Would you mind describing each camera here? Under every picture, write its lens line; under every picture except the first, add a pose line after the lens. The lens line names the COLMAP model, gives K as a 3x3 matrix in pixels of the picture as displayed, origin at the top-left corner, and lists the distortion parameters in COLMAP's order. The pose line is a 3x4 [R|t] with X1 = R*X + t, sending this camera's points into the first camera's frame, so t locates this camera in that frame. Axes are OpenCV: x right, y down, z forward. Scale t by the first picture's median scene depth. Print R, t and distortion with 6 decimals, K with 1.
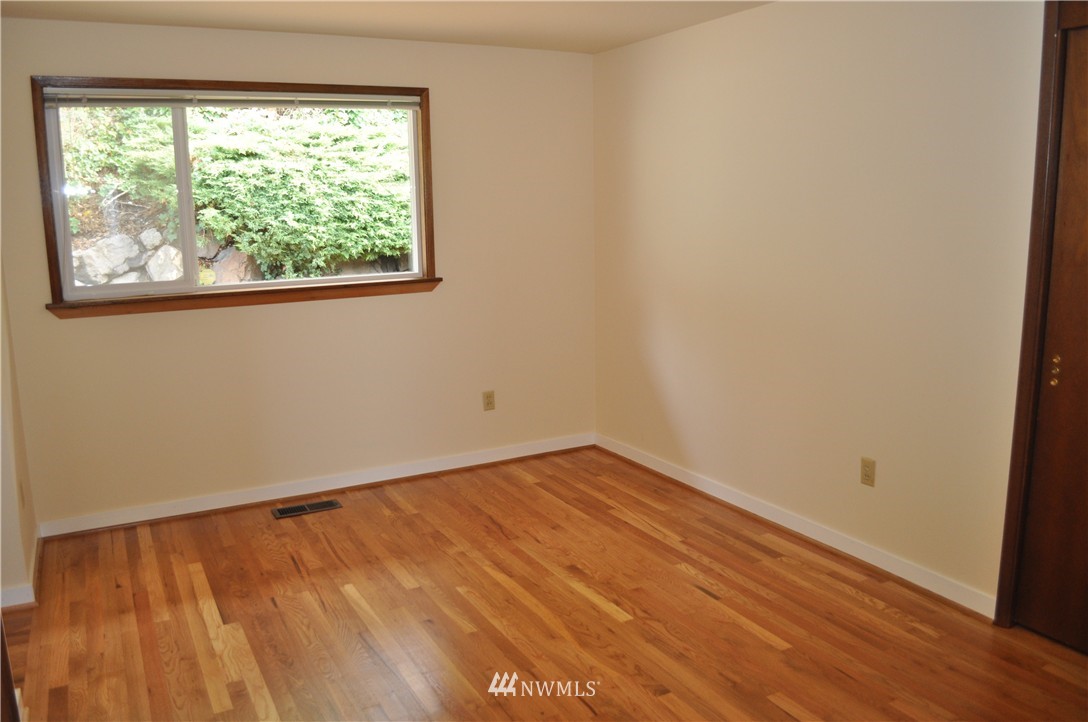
lens RADIAL K [[854.1, 0, 544.9], [0, 854.1, 357.5], [0, 0, 1]] dist [-0.081514, 0.011849]
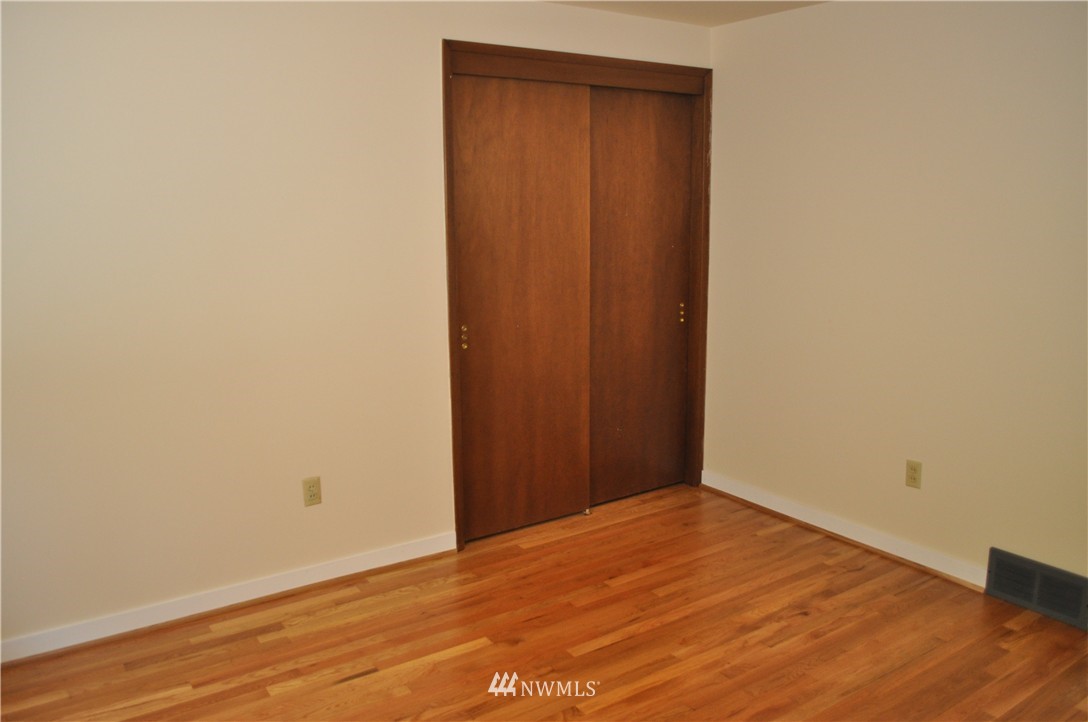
lens RADIAL K [[854.1, 0, 545.3], [0, 854.1, 363.8], [0, 0, 1]] dist [-0.081514, 0.011849]
pose [[-0.096911, -0.176442, 0.979529, -0.580124], [0.188768, 0.963040, 0.192148, -0.144886], [-0.977228, 0.203525, -0.060022, 0.785281]]
